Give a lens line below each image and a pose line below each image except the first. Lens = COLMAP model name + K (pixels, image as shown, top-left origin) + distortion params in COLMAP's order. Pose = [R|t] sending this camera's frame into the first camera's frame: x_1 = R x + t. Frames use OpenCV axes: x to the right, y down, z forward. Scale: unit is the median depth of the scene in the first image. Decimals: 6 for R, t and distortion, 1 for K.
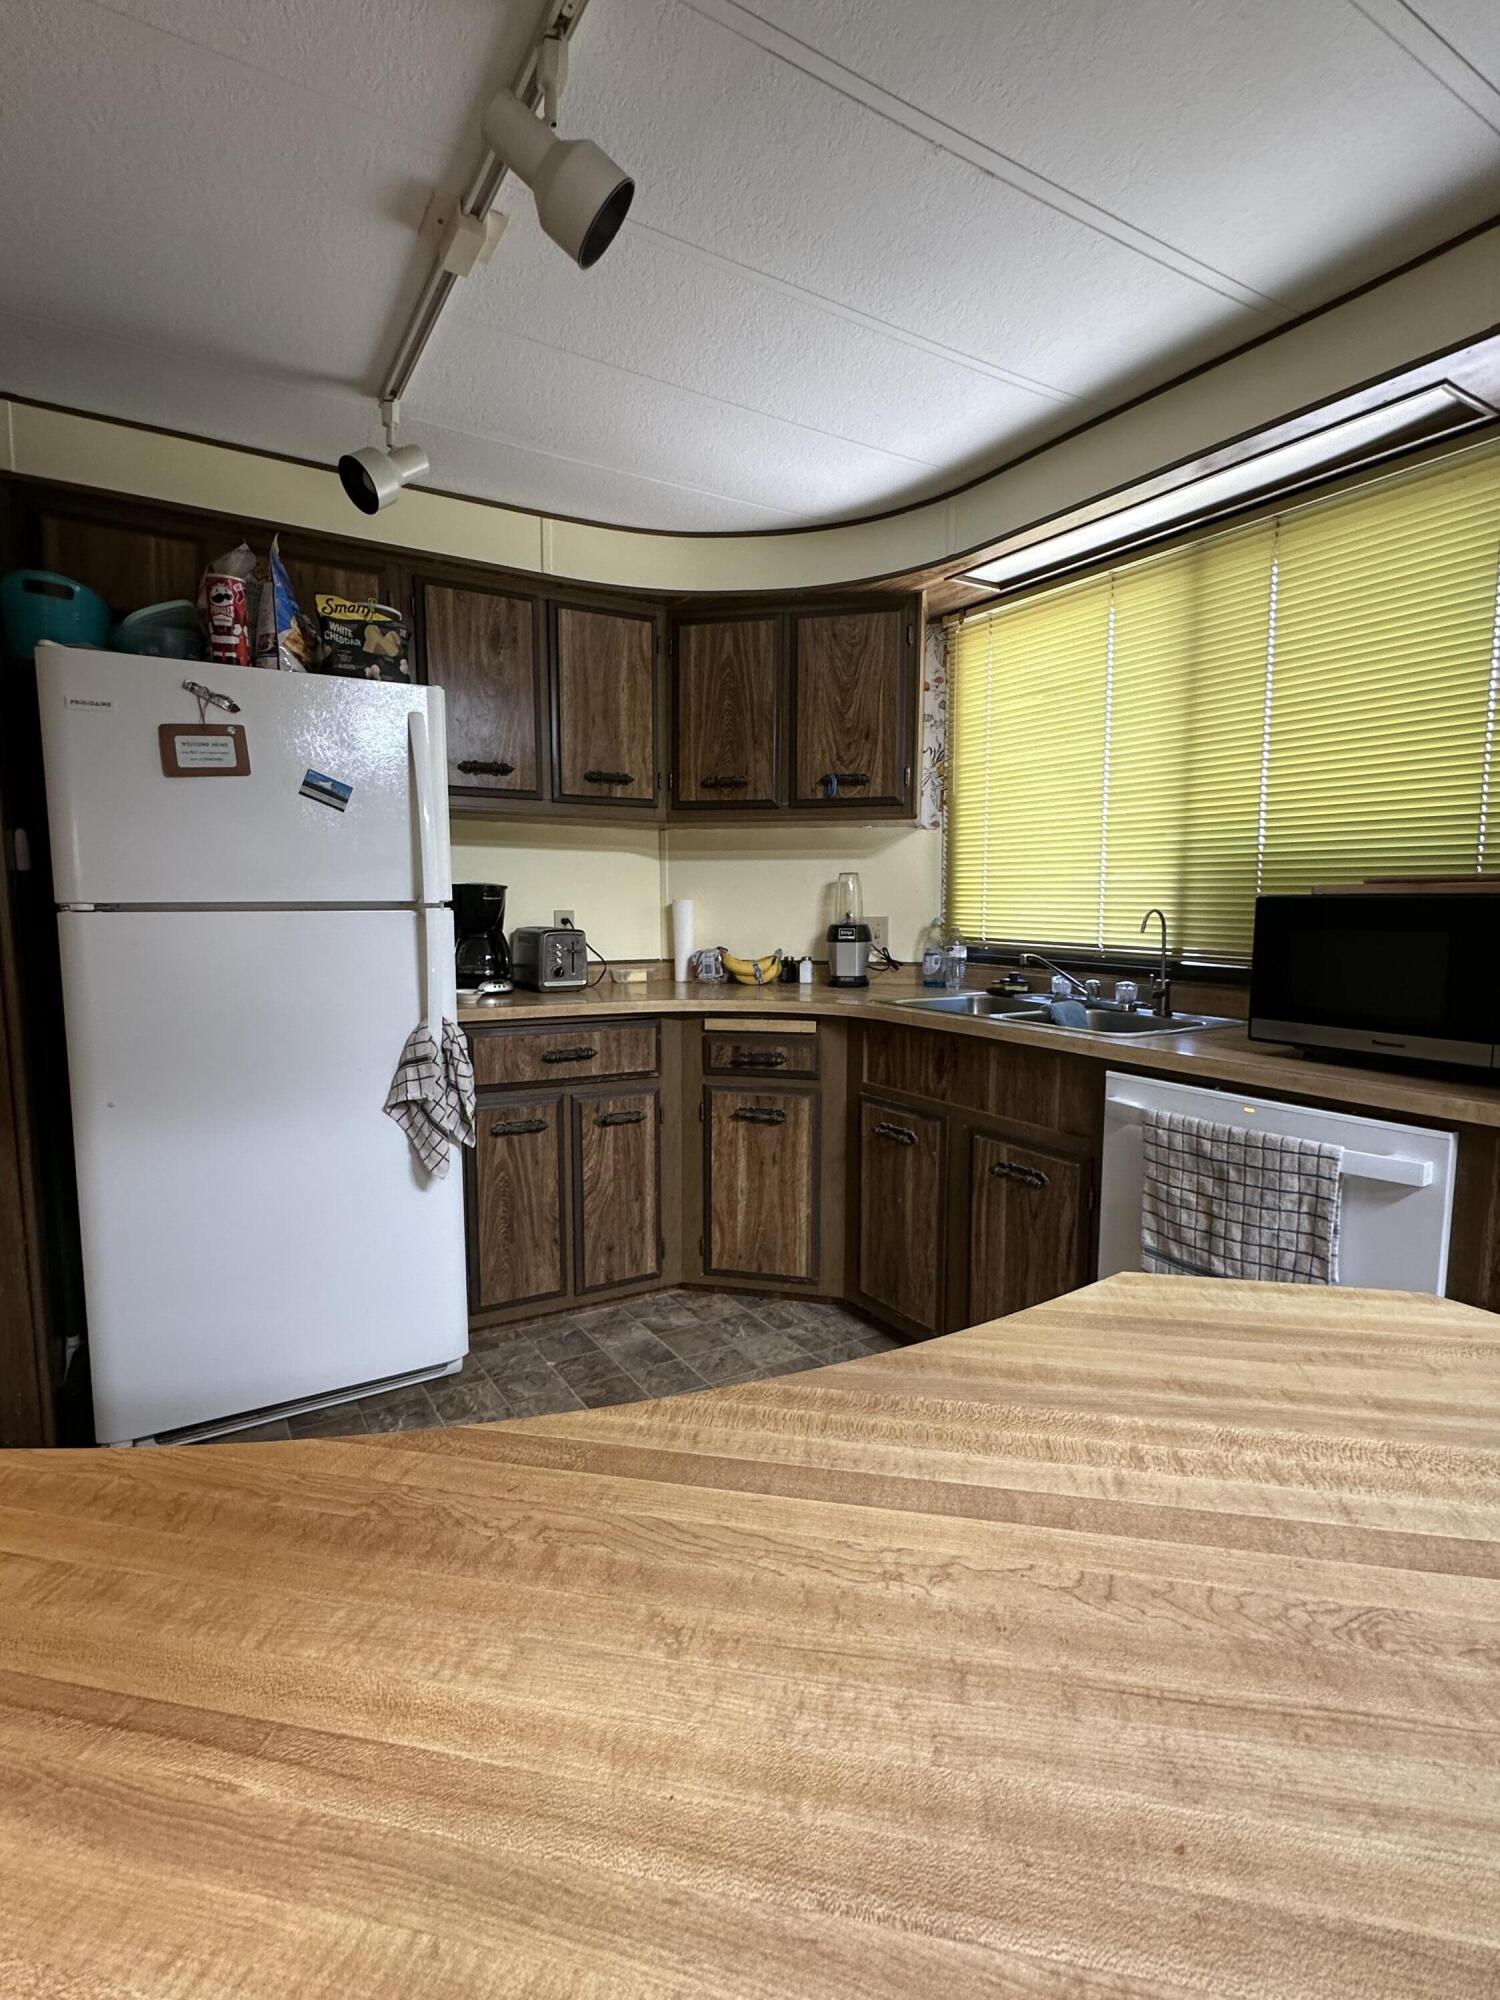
lens RADIAL K [[958.7, 0, 745.5], [0, 958.7, 1001.9], [0, 0, 1]] dist [-0.002319, 0.000121]
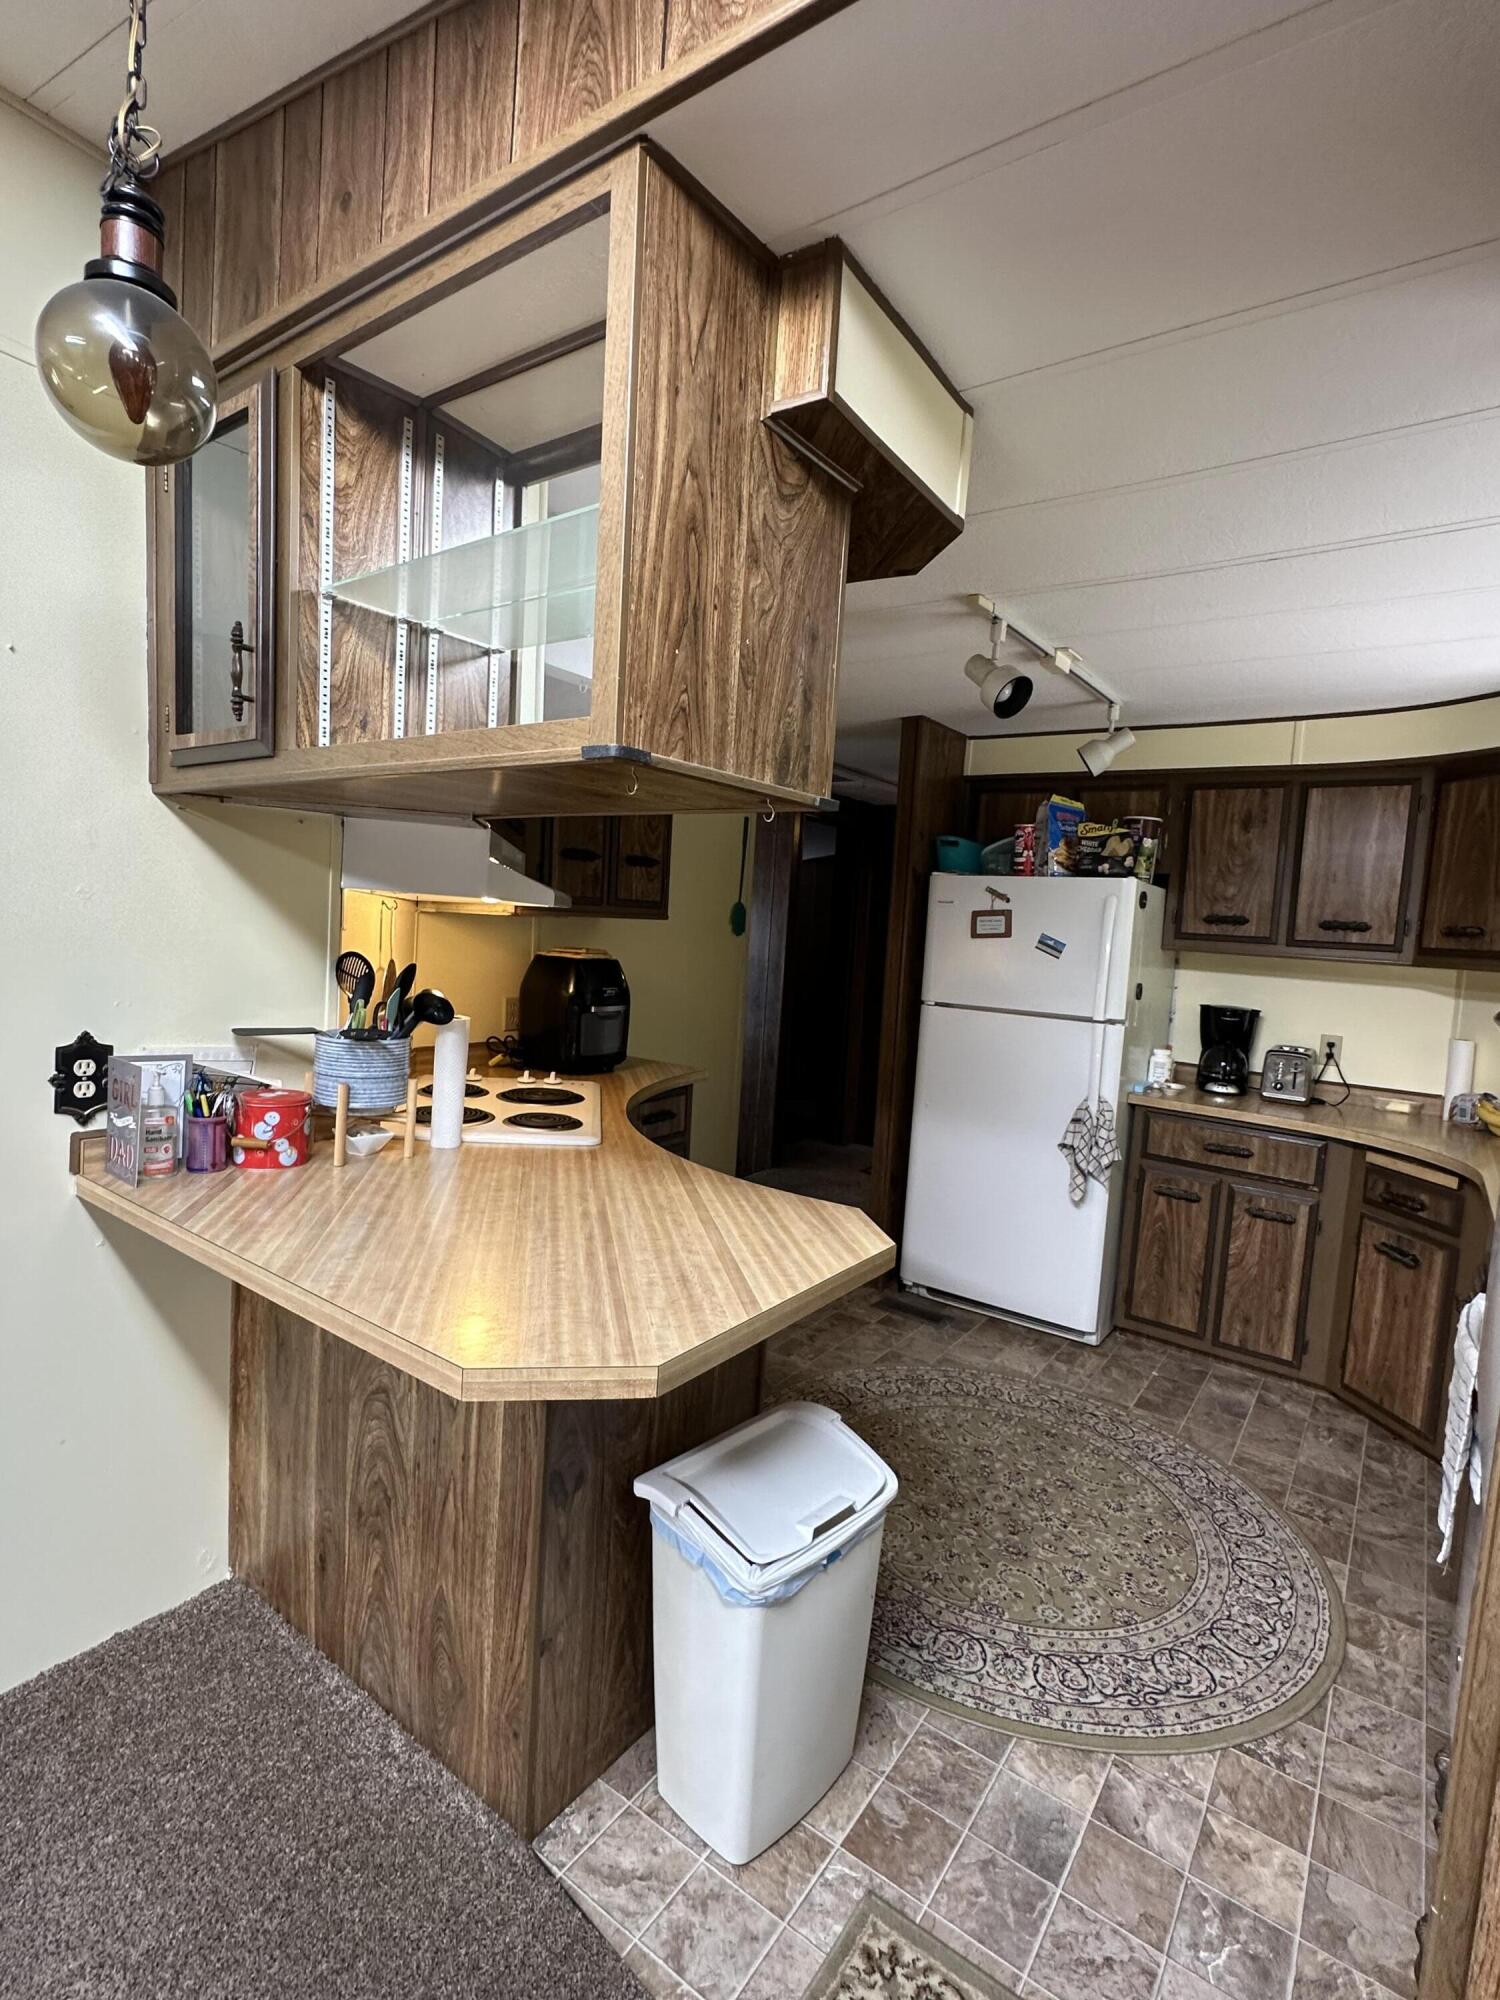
lens RADIAL K [[958.7, 0, 745.5], [0, 958.7, 1001.9], [0, 0, 1]] dist [-0.002319, 0.000121]
pose [[0.386280, 0.097794, -0.917183, 0.676989], [-0.158311, 0.986637, 0.038526, -0.081082], [0.908694, 0.130318, 0.396600, -0.091660]]
